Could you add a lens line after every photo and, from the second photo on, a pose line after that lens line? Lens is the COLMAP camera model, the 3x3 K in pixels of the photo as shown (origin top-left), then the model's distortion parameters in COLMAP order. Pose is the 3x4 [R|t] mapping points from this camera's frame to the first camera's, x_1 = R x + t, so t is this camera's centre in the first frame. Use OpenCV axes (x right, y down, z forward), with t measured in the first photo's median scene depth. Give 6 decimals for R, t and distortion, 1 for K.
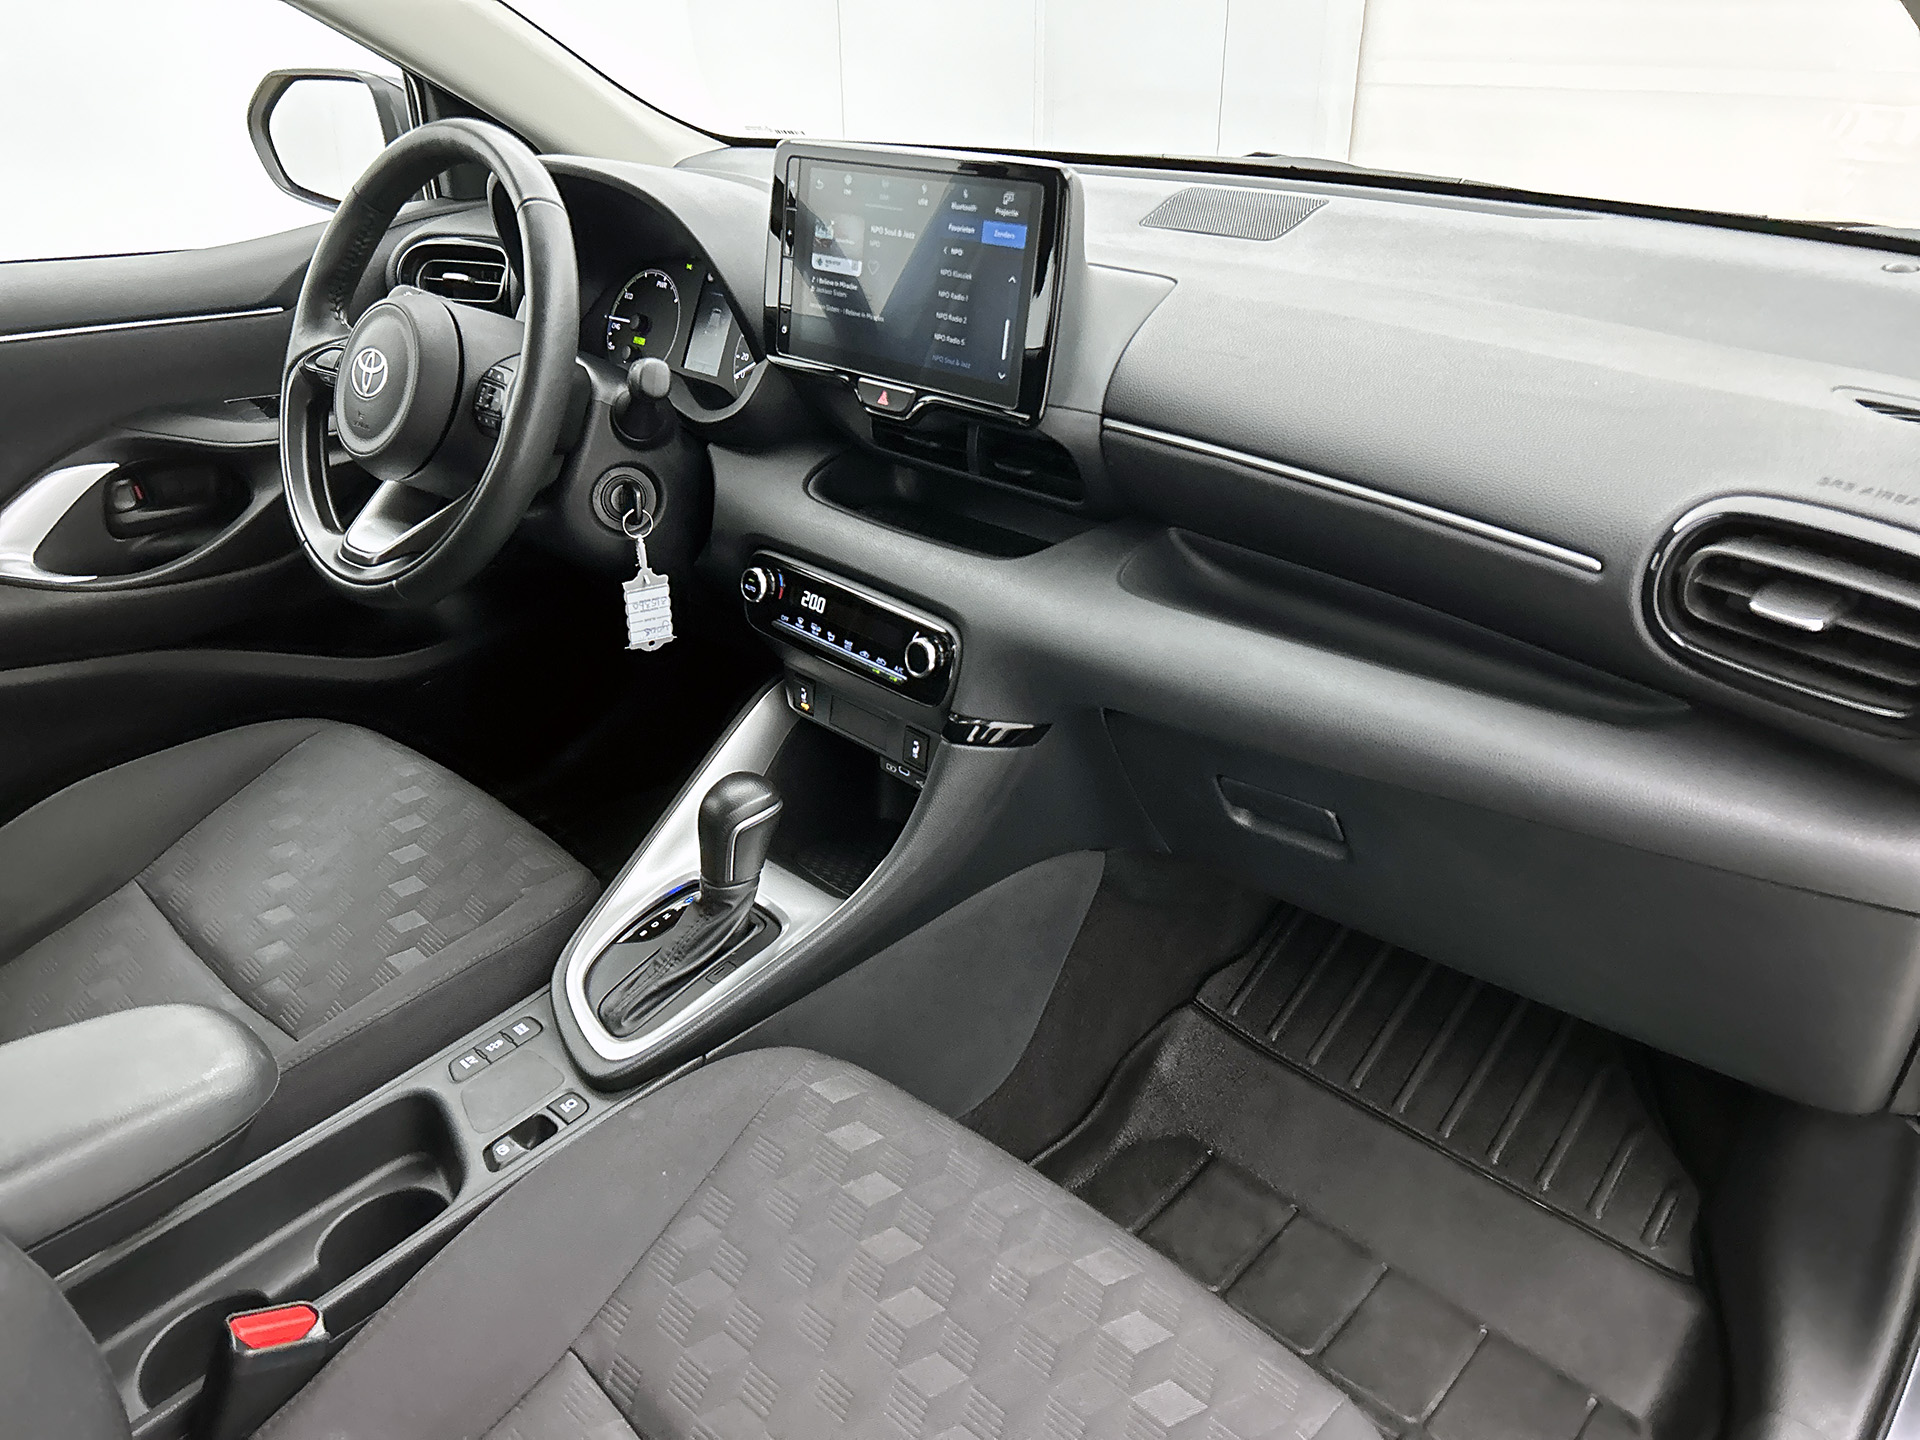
lens RADIAL K [[1459.5, 0, 966.5], [0, 1459.5, 728.5], [0, 0, 1]] dist [0.050331, -0.064087]
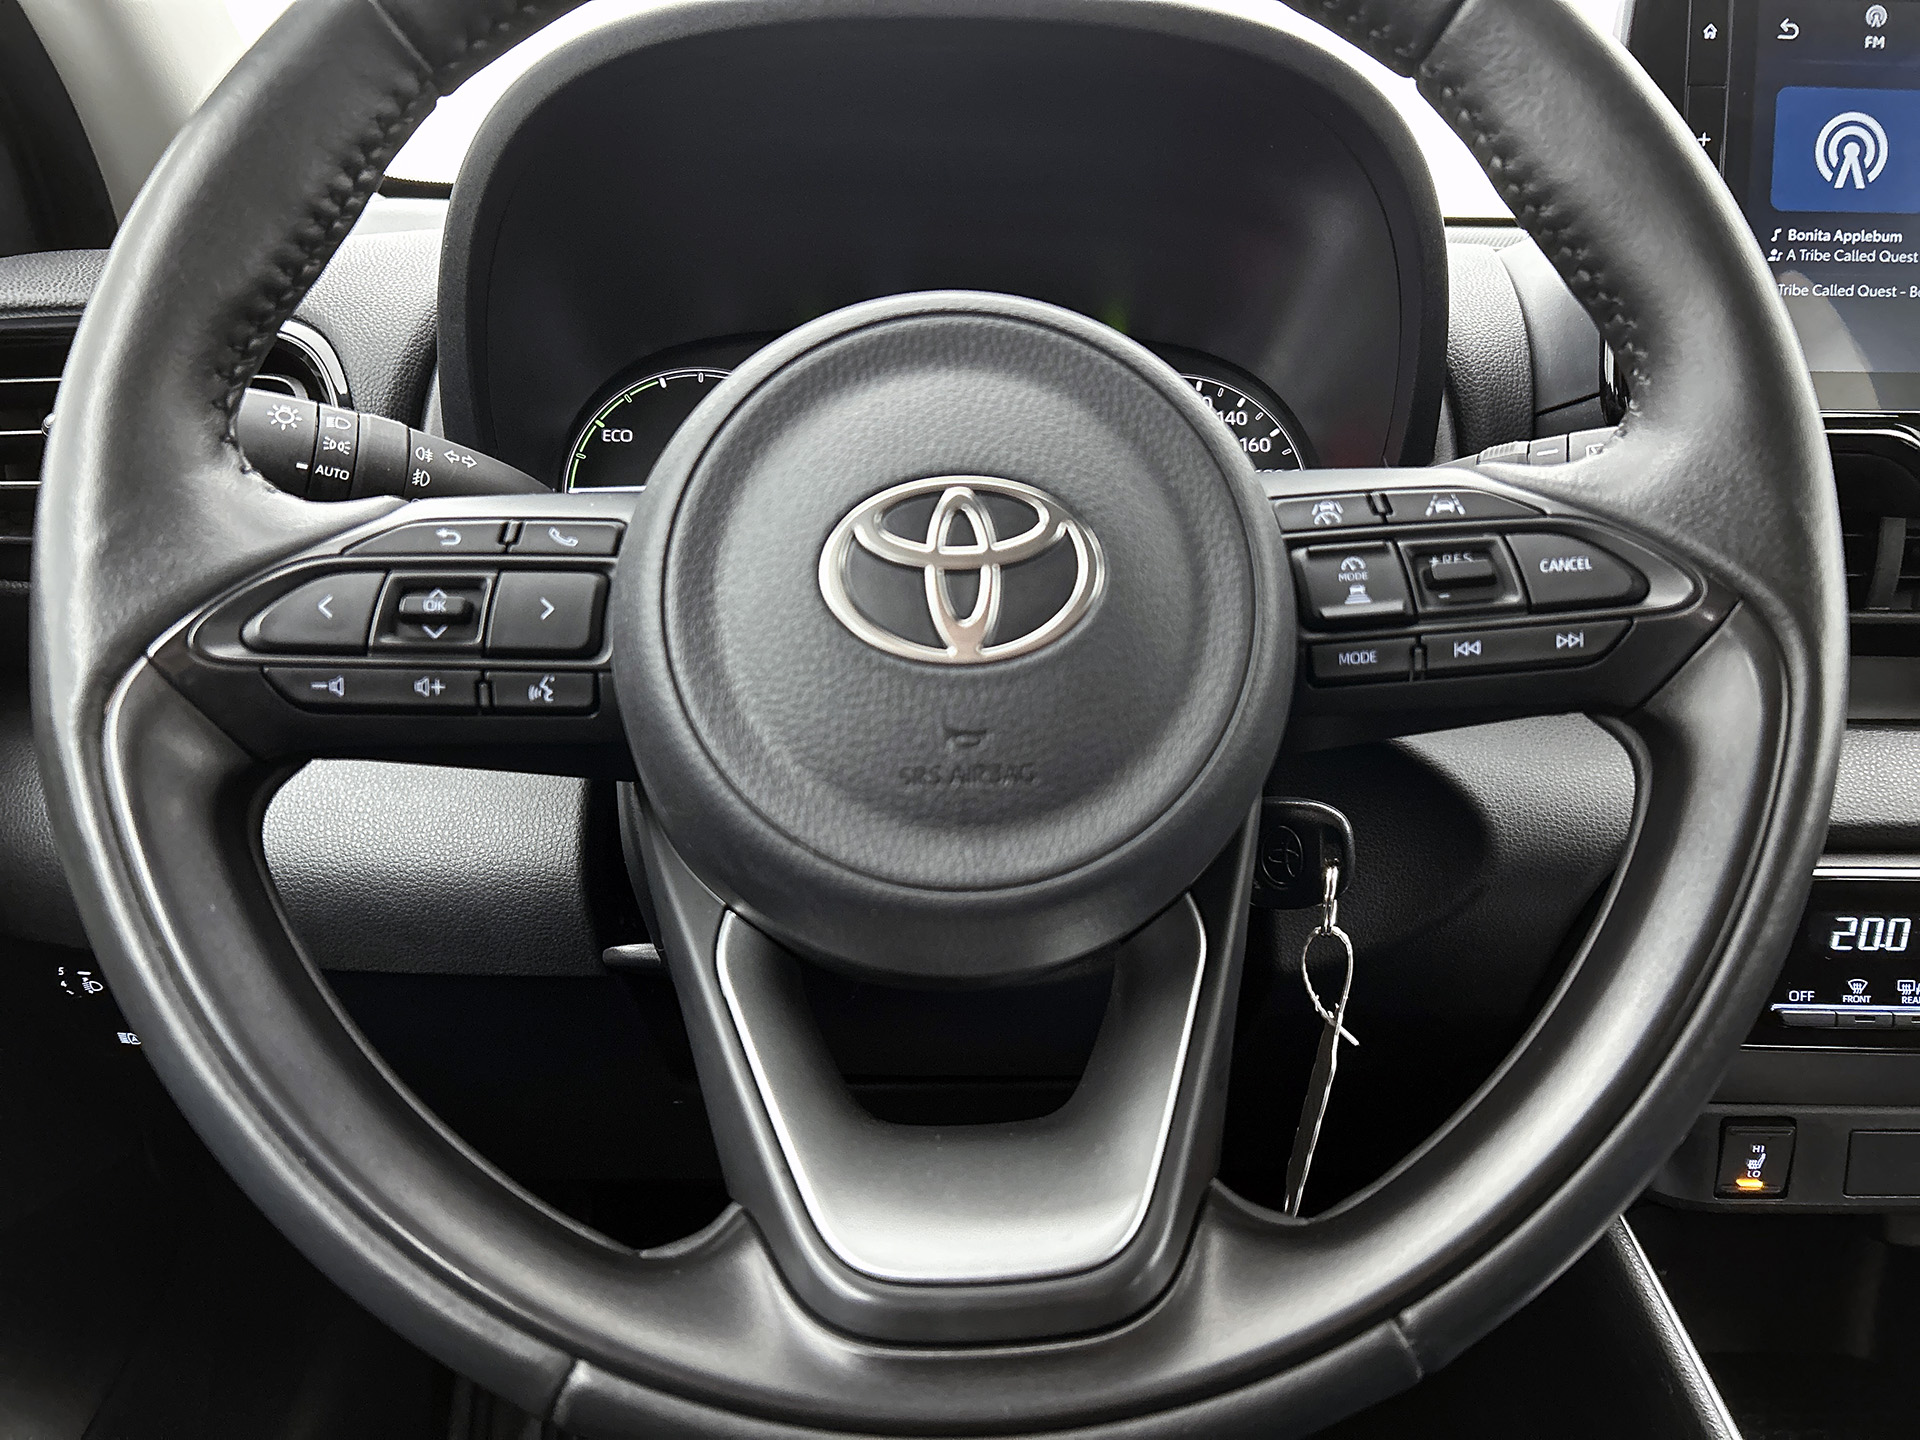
lens RADIAL K [[1459.5, 0, 957.5], [0, 1459.5, 717.1], [0, 0, 1]] dist [0.050331, -0.064087]
pose [[0.698795, -0.176583, 0.693184, -0.659208], [0.310458, 0.947894, -0.071503, -0.224586], [-0.644439, 0.265170, 0.717205, 0.931086]]
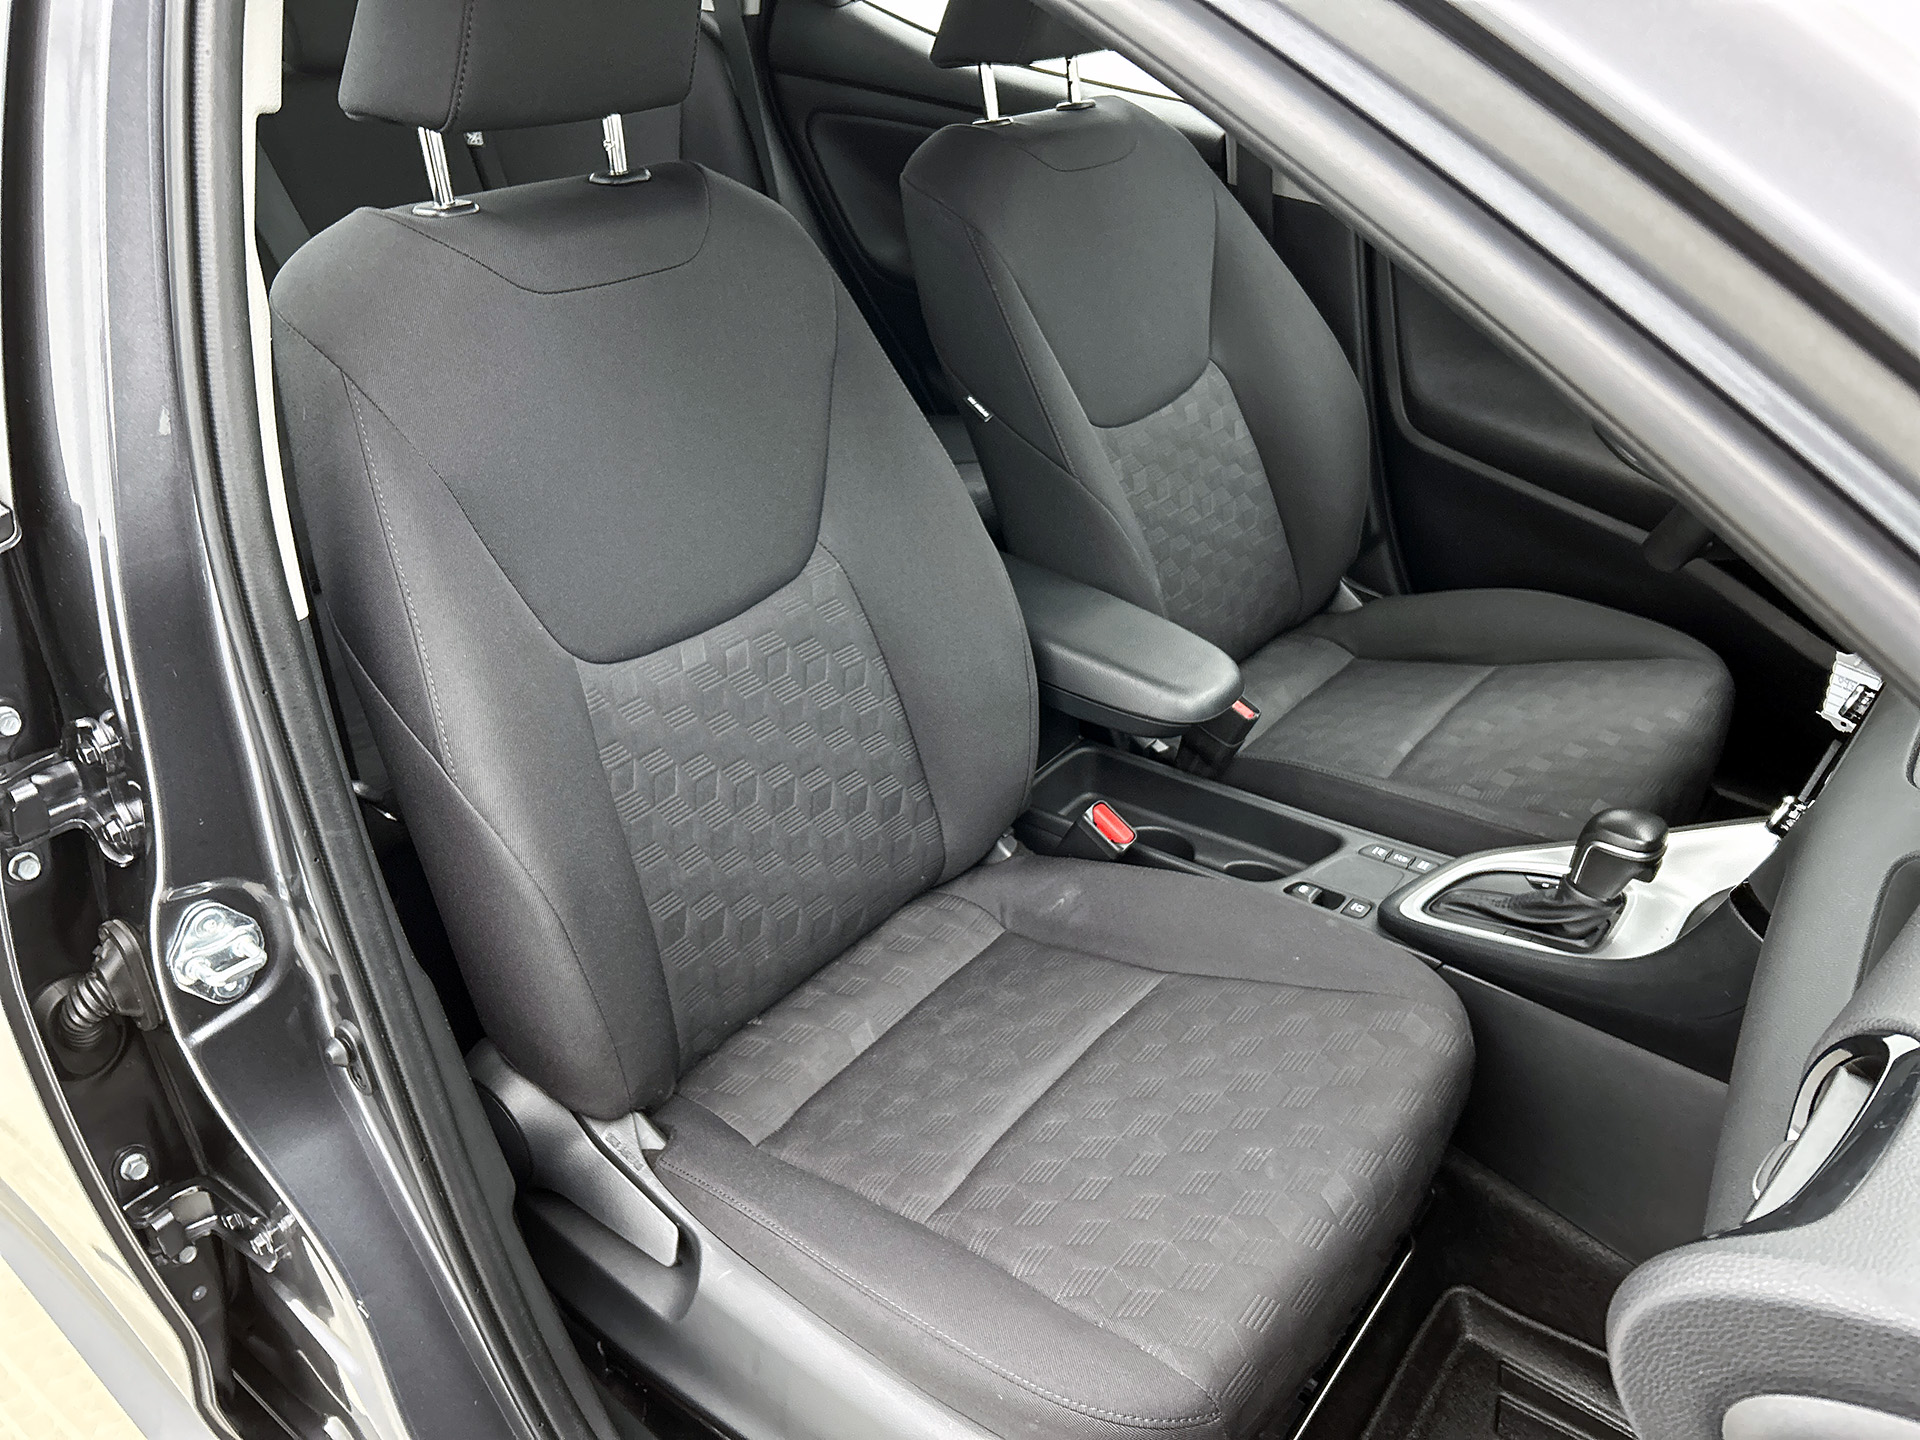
lens RADIAL K [[1459.5, 0, 957.4], [0, 1459.5, 721.5], [0, 0, 1]] dist [0.050331, -0.064087]
pose [[0.121707, 0.524550, -0.842636, 0.684672], [-0.460222, 0.781997, 0.420329, -0.253121], [0.879422, 0.336642, 0.336584, 0.179554]]
